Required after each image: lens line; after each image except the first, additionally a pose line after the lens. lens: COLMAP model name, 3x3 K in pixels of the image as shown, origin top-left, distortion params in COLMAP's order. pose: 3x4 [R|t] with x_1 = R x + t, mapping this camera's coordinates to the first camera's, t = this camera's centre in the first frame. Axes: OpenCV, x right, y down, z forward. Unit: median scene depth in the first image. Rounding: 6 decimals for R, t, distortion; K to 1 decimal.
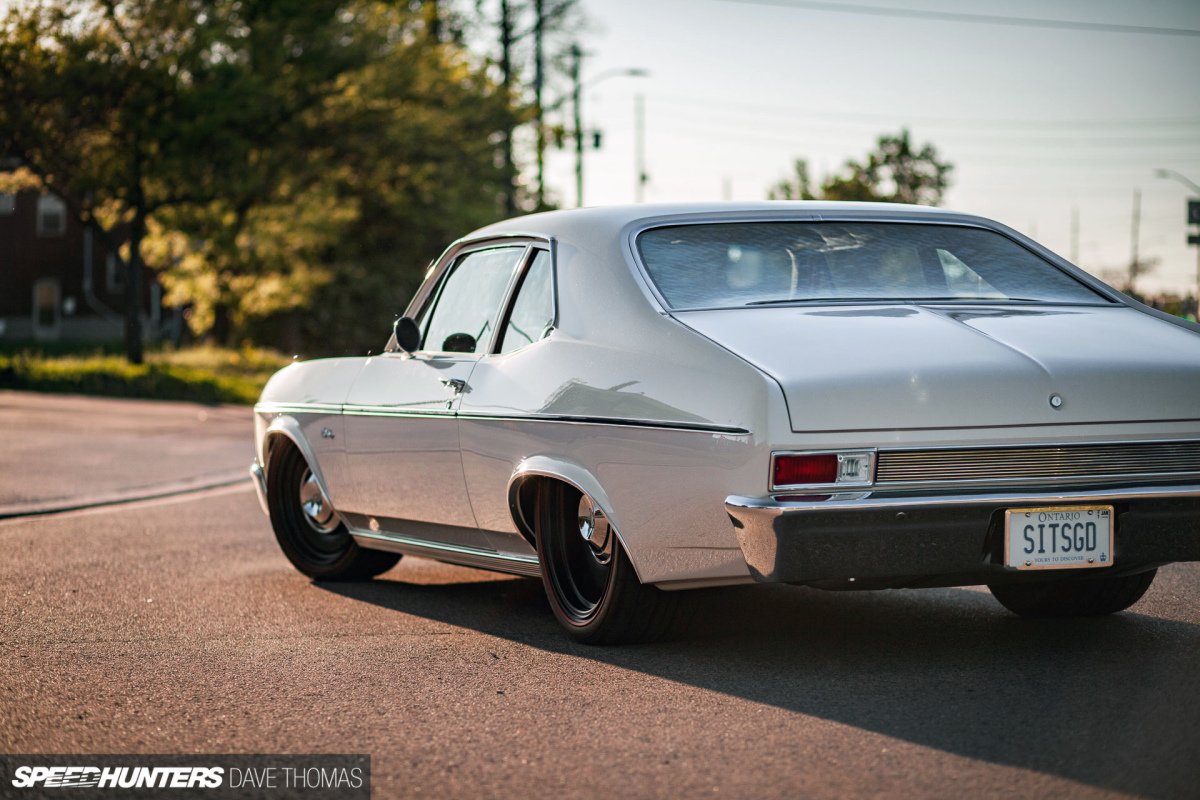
lens RADIAL K [[2942.9, 0, 600.0], [0, 2942.9, 400.0], [0, 0, 1]] dist [0.015551, -0.076112]
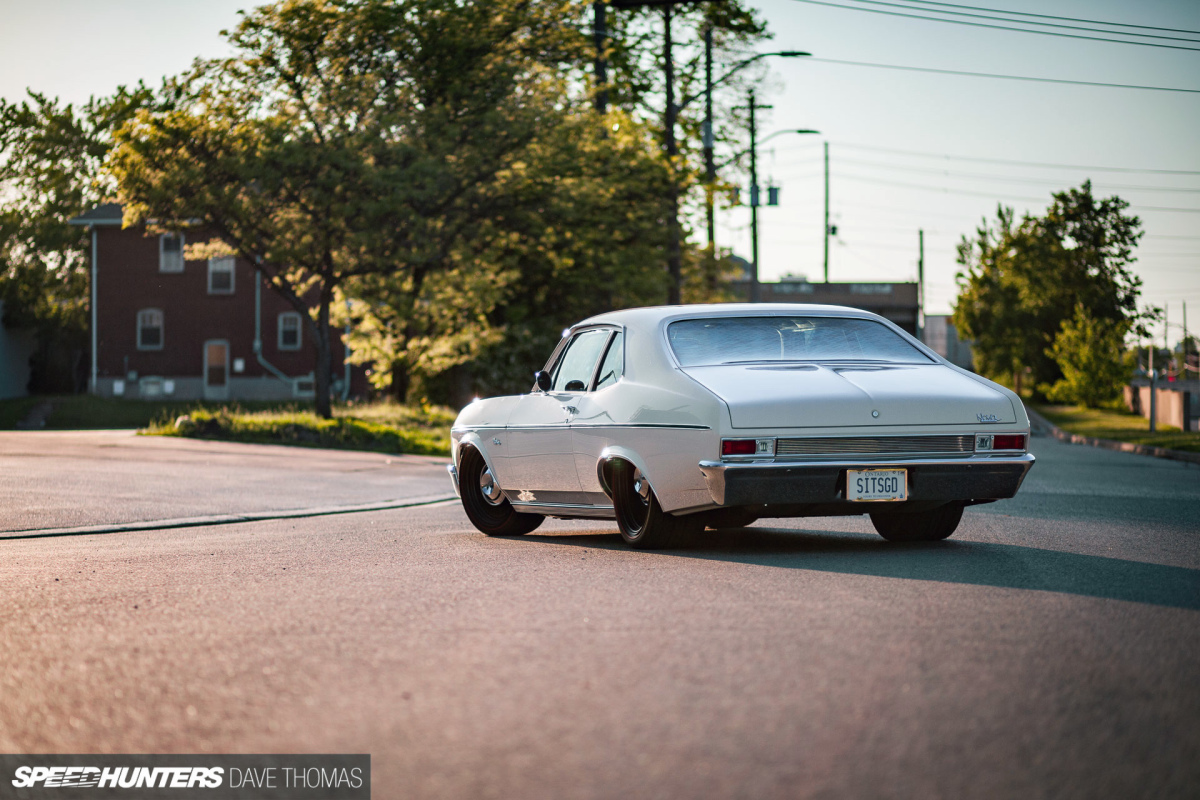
lens RADIAL K [[2942.9, 0, 600.0], [0, 2942.9, 400.0], [0, 0, 1]] dist [0.015551, -0.076112]
pose [[0.998366, 0.001209, -0.057123, 0.011259], [-0.002361, 0.999795, -0.020121, 0.004005], [0.057087, 0.020223, 0.998164, -0.122349]]
